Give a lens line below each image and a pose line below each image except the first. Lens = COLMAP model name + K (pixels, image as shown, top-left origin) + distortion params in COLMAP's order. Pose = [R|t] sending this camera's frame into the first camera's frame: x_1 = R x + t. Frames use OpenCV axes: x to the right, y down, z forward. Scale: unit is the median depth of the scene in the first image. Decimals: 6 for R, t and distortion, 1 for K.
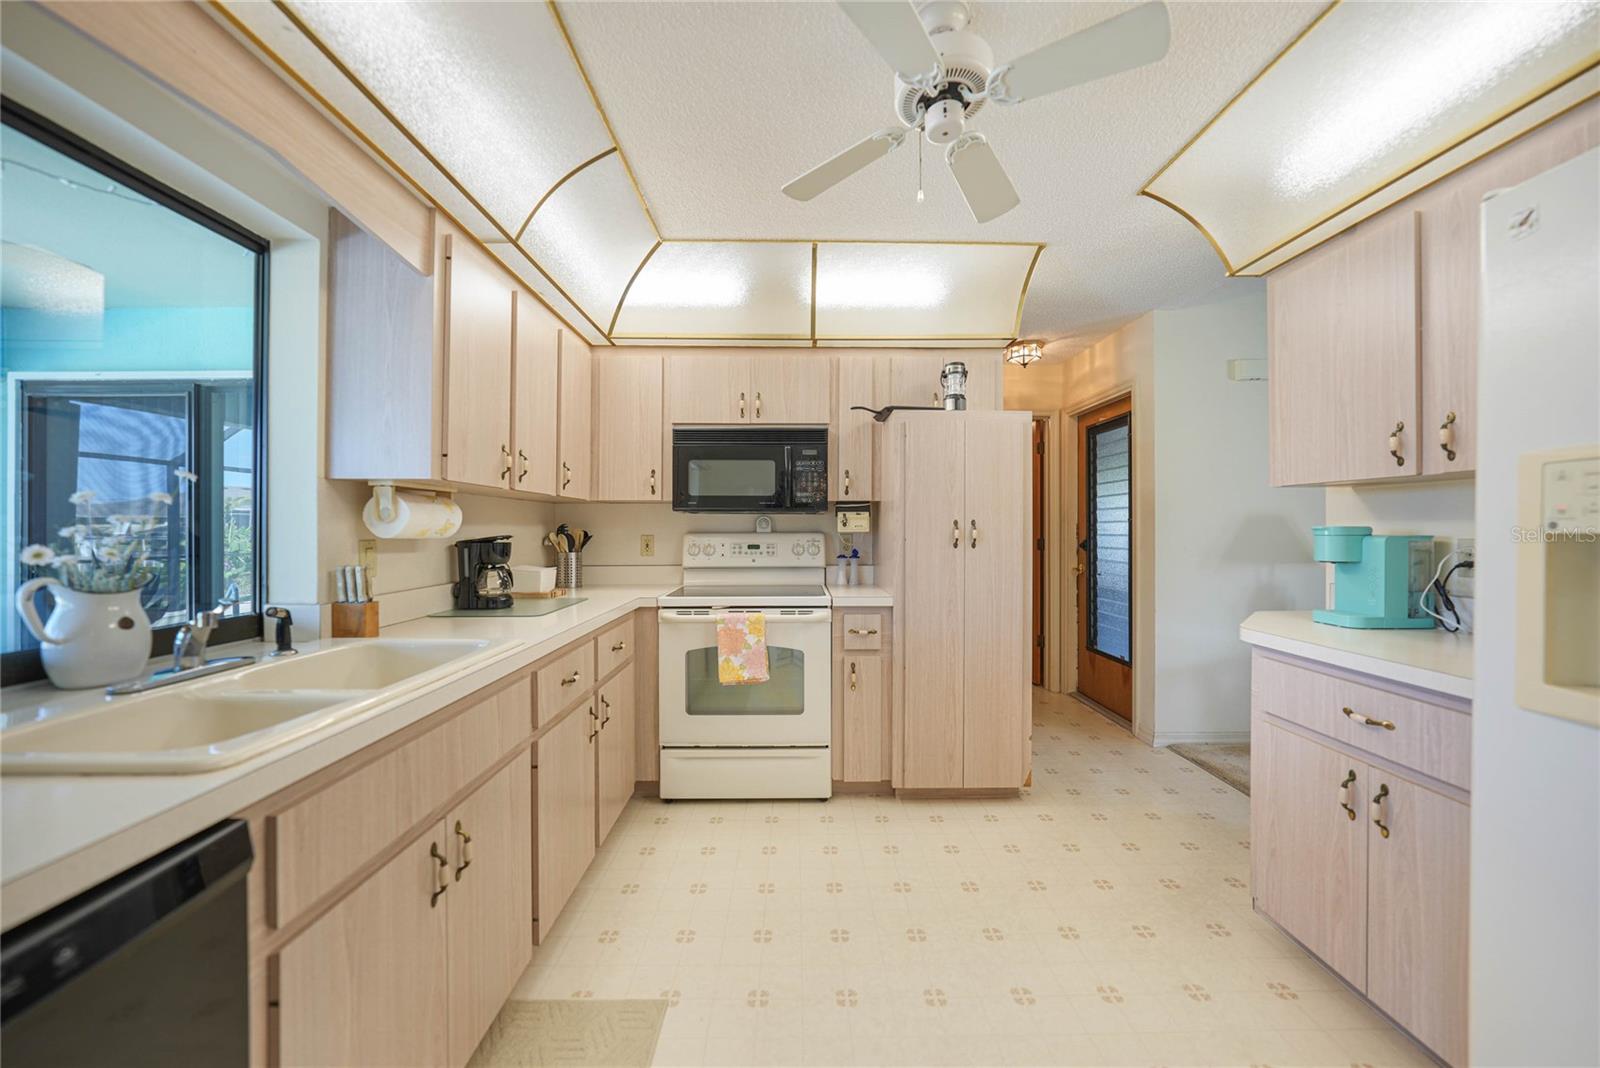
lens RADIAL K [[578.0, 0, 796.1], [0, 578.0, 529.9], [0, 0, 1]] dist [-0.011588, 0.000134]
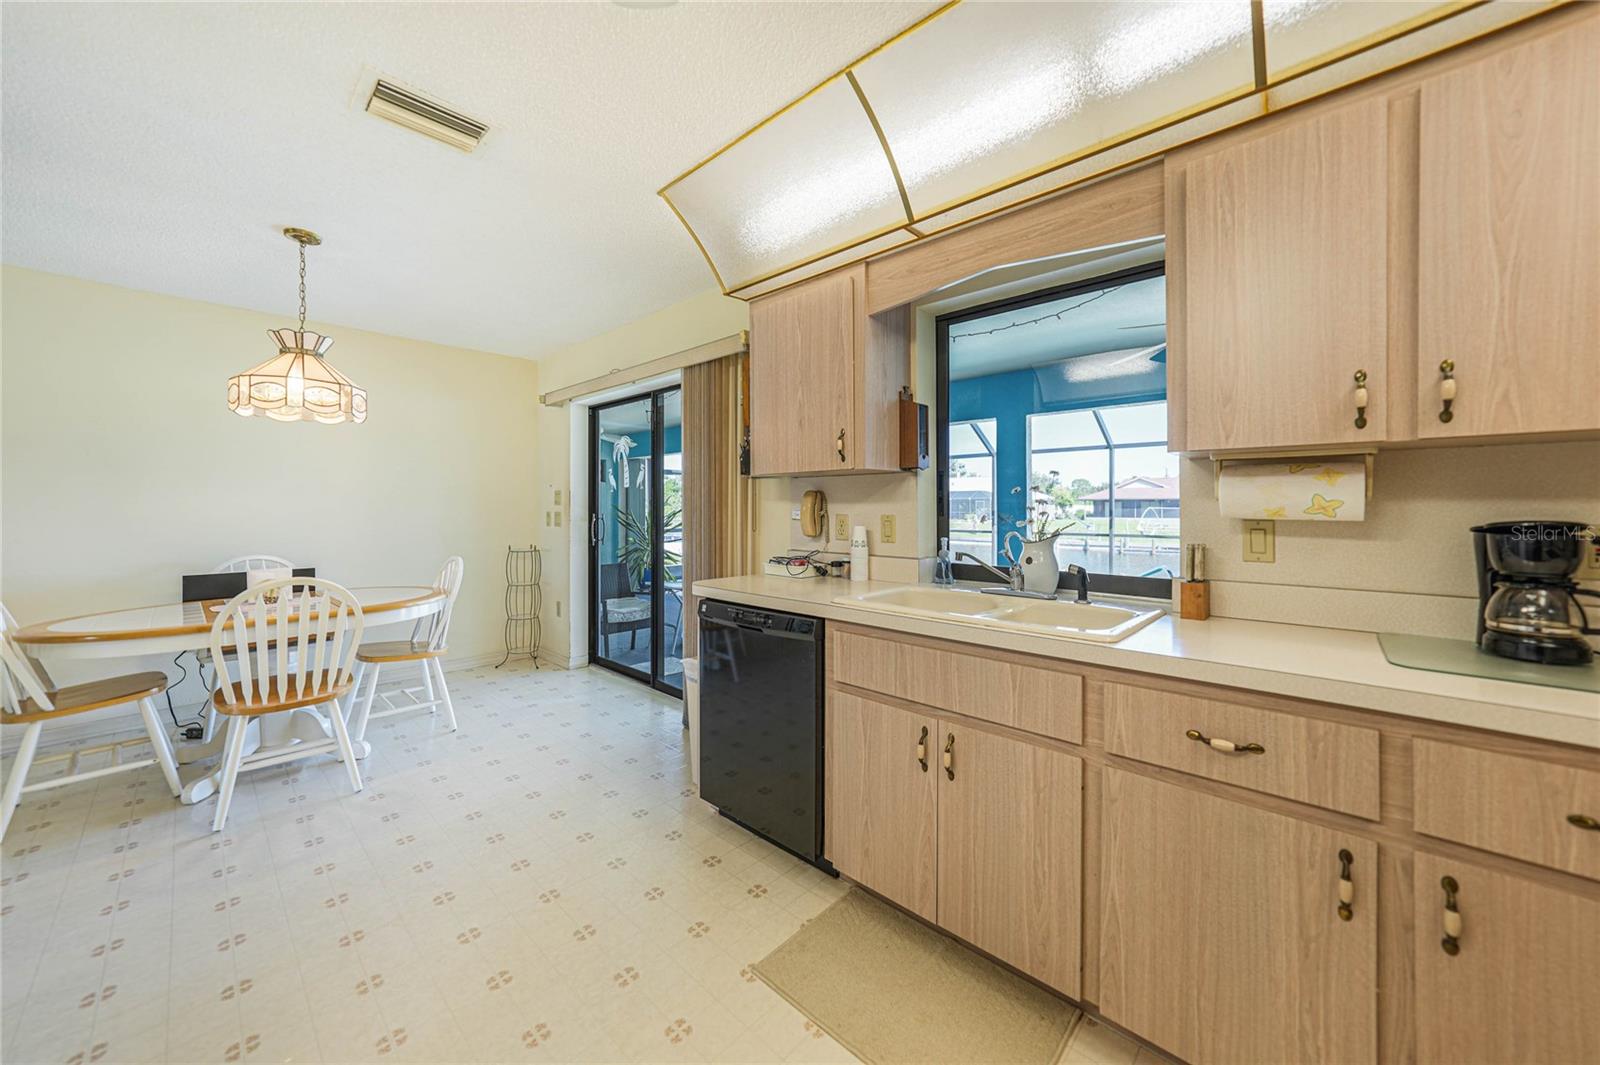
lens RADIAL K [[578.4, 0, 797.1], [0, 578.4, 502.8], [0, 0, 1]] dist [0.000074, 0.000092]
pose [[-0.684743, -0.005042, -0.728767, 0.279948], [-0.001870, 0.999985, -0.005161, -0.002895], [0.728782, -0.002171, -0.684742, 0.760207]]
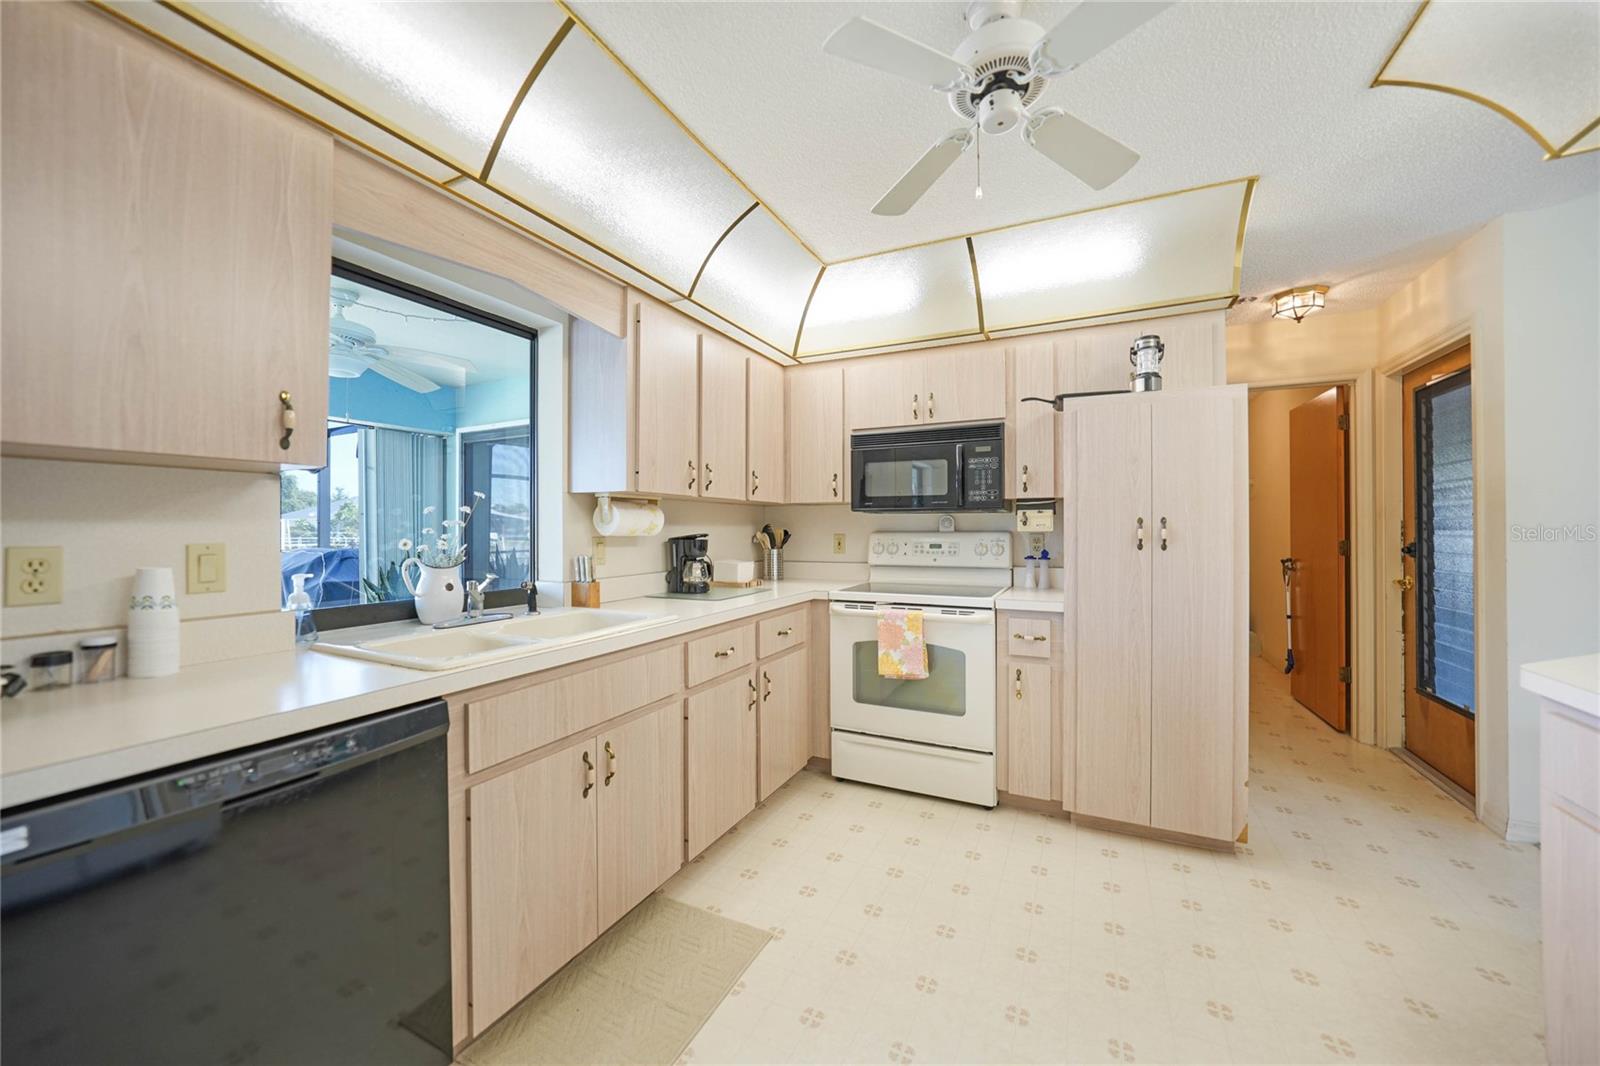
lens RADIAL K [[590.5, 0, 800.6], [0, 590.5, 529.3], [0, 0, 1]] dist [-0.009153, 0.000251]
pose [[0.895209, -0.000845, -0.445645, 0.209944], [0.000767, 1.000000, -0.000357, 0.000410], [0.445645, -0.000022, 0.895210, -0.024615]]
